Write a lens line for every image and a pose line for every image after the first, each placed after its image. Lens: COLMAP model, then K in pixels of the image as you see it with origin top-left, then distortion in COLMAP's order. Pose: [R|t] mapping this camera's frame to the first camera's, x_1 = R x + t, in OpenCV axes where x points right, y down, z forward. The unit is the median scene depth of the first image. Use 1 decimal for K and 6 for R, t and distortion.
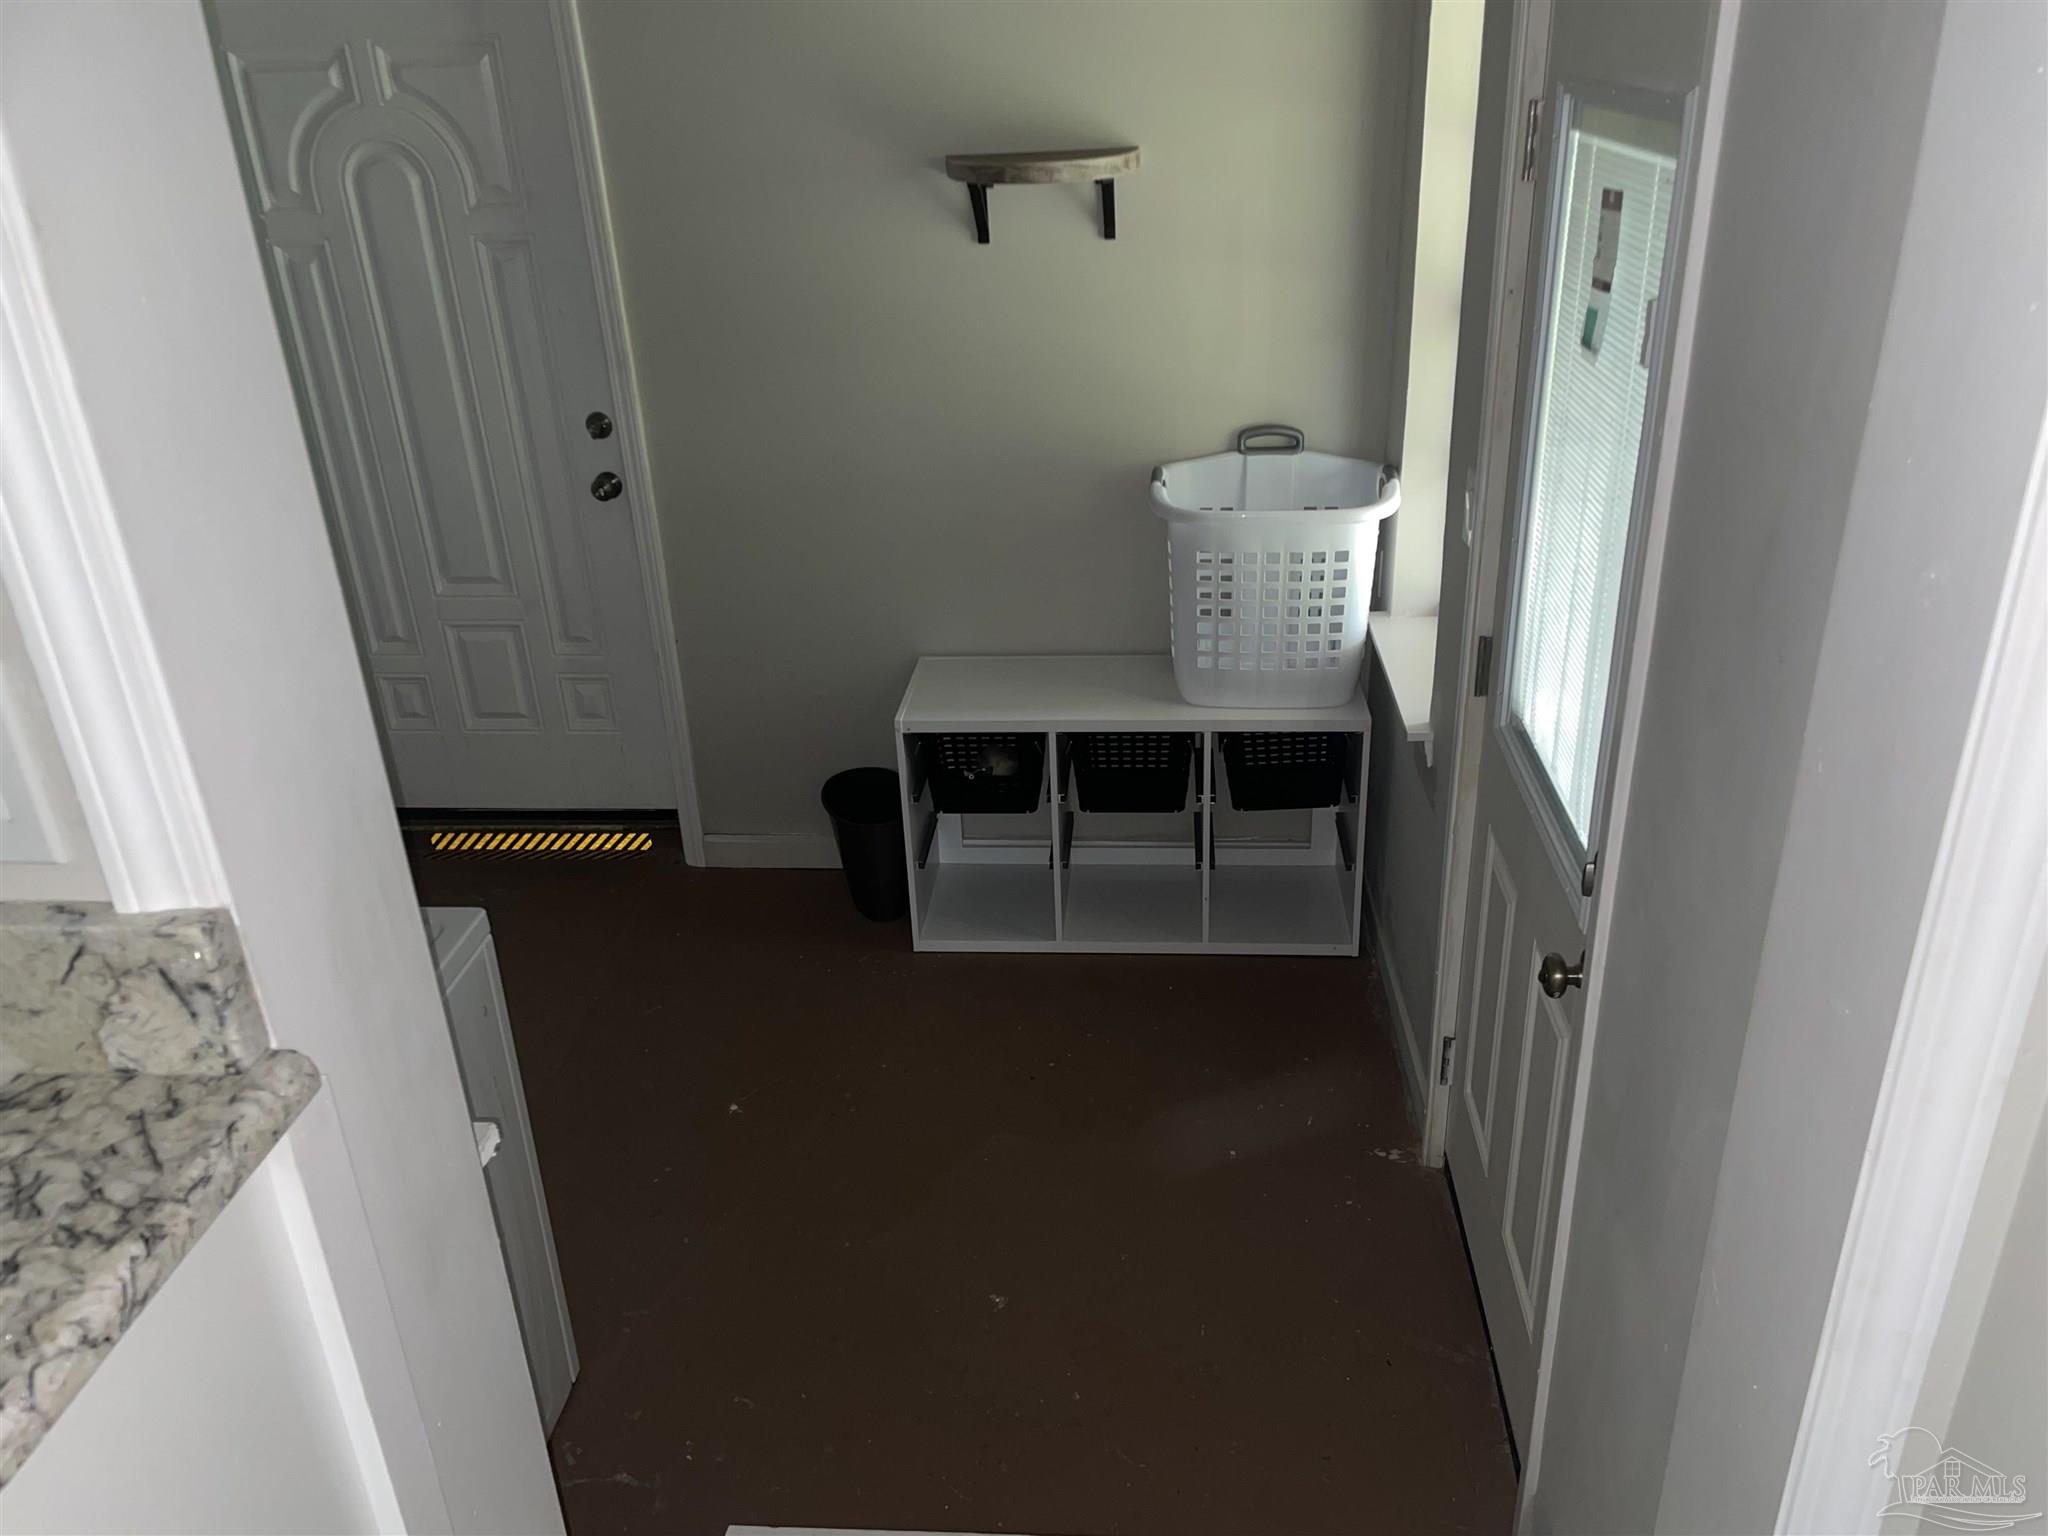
lens RADIAL K [[1537.5, 0, 1030.1], [0, 1537.5, 786.8], [0, 0, 1]] dist [0.095416, -0.129937]
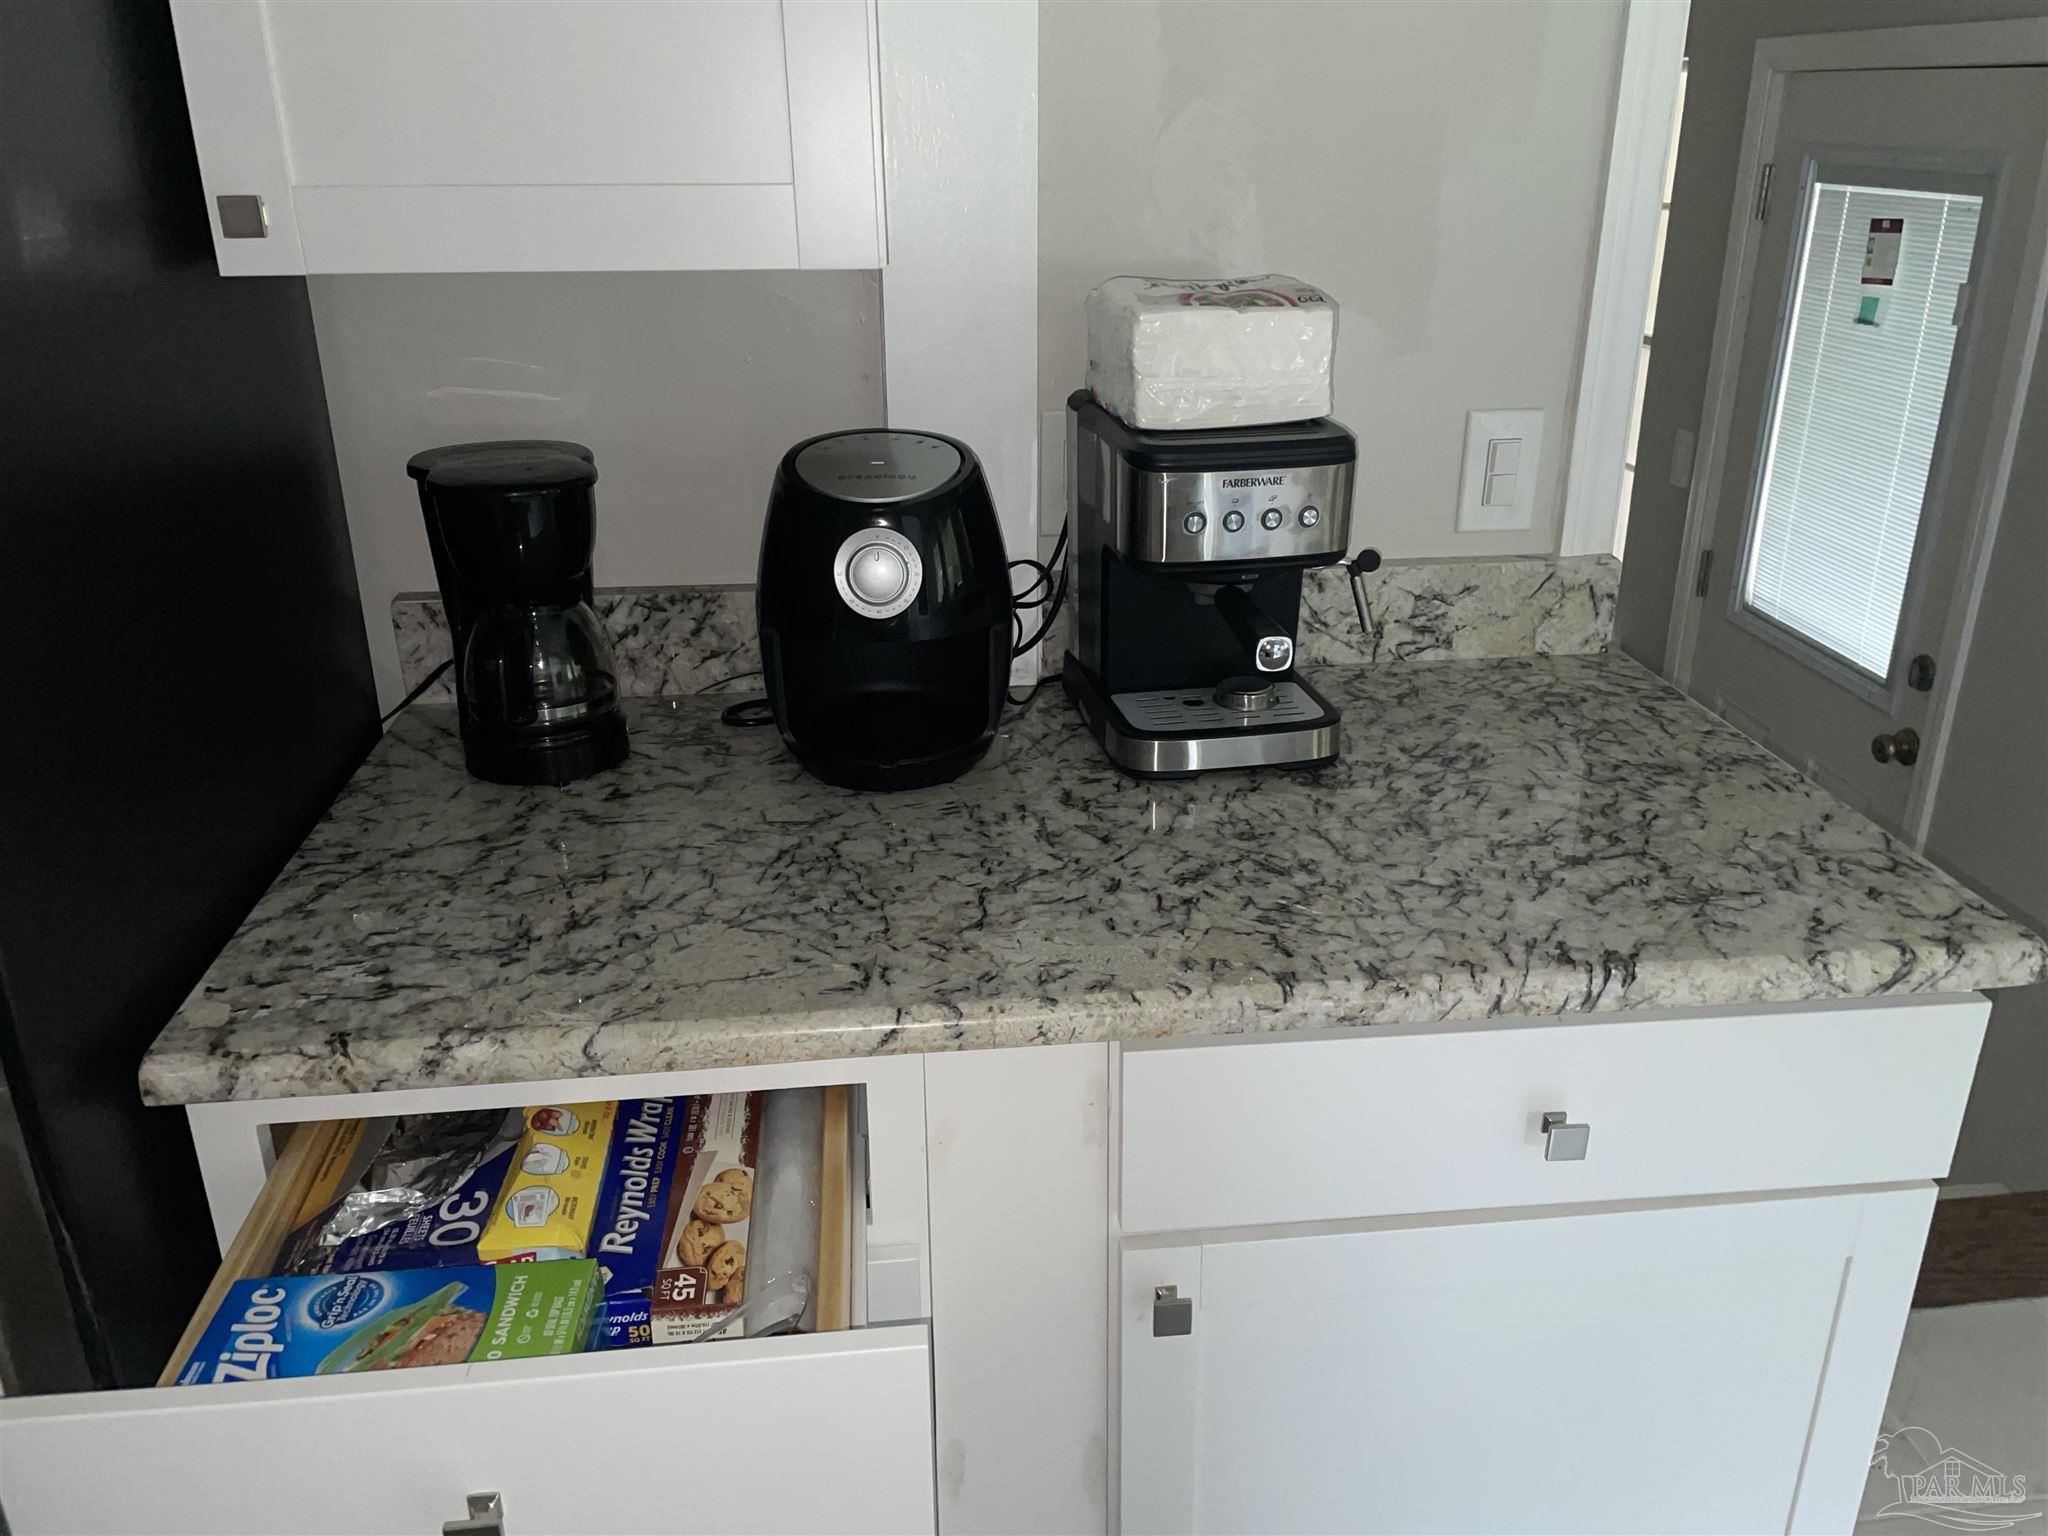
lens RADIAL K [[1537.5, 0, 1030.1], [0, 1537.5, 786.8], [0, 0, 1]] dist [0.095416, -0.129937]
pose [[0.984271, -0.037777, 0.172581, -0.412070], [0.046277, 0.997892, -0.045499, 0.108943], [-0.170498, 0.052770, 0.983944, -0.172329]]
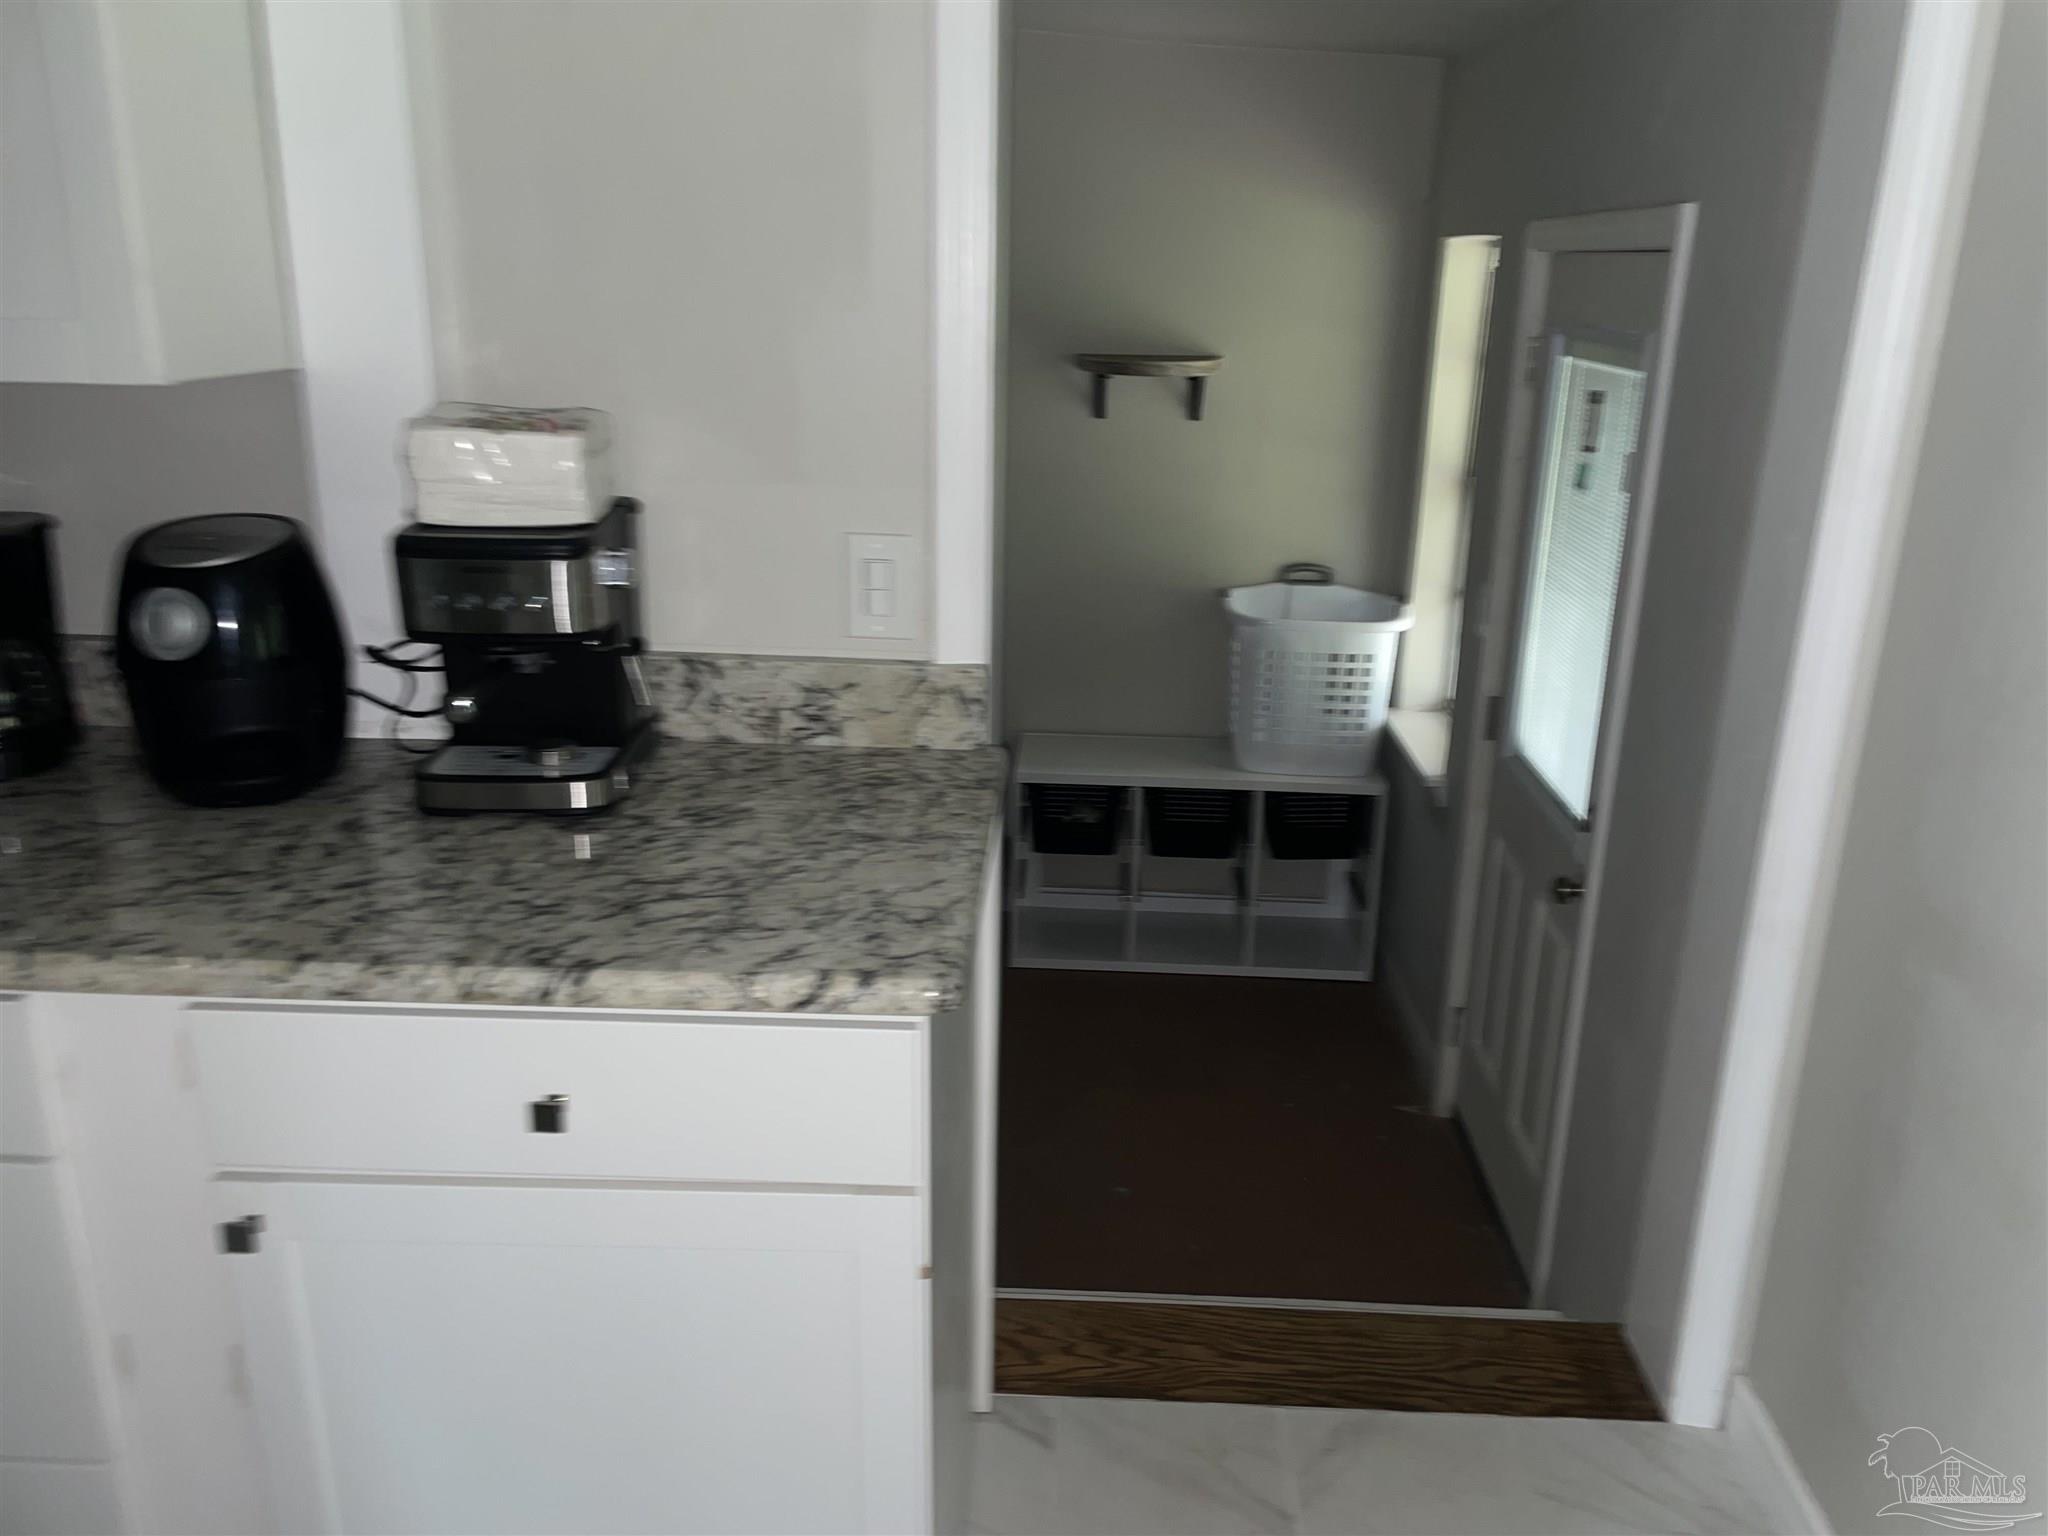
lens RADIAL K [[1537.5, 0, 1030.1], [0, 1537.5, 786.8], [0, 0, 1]] dist [0.095416, -0.129937]
pose [[0.997218, 0.045179, 0.059286, -0.157922], [-0.037423, 0.991328, -0.125969, 0.135376], [-0.064463, 0.123400, 0.990261, -0.272369]]
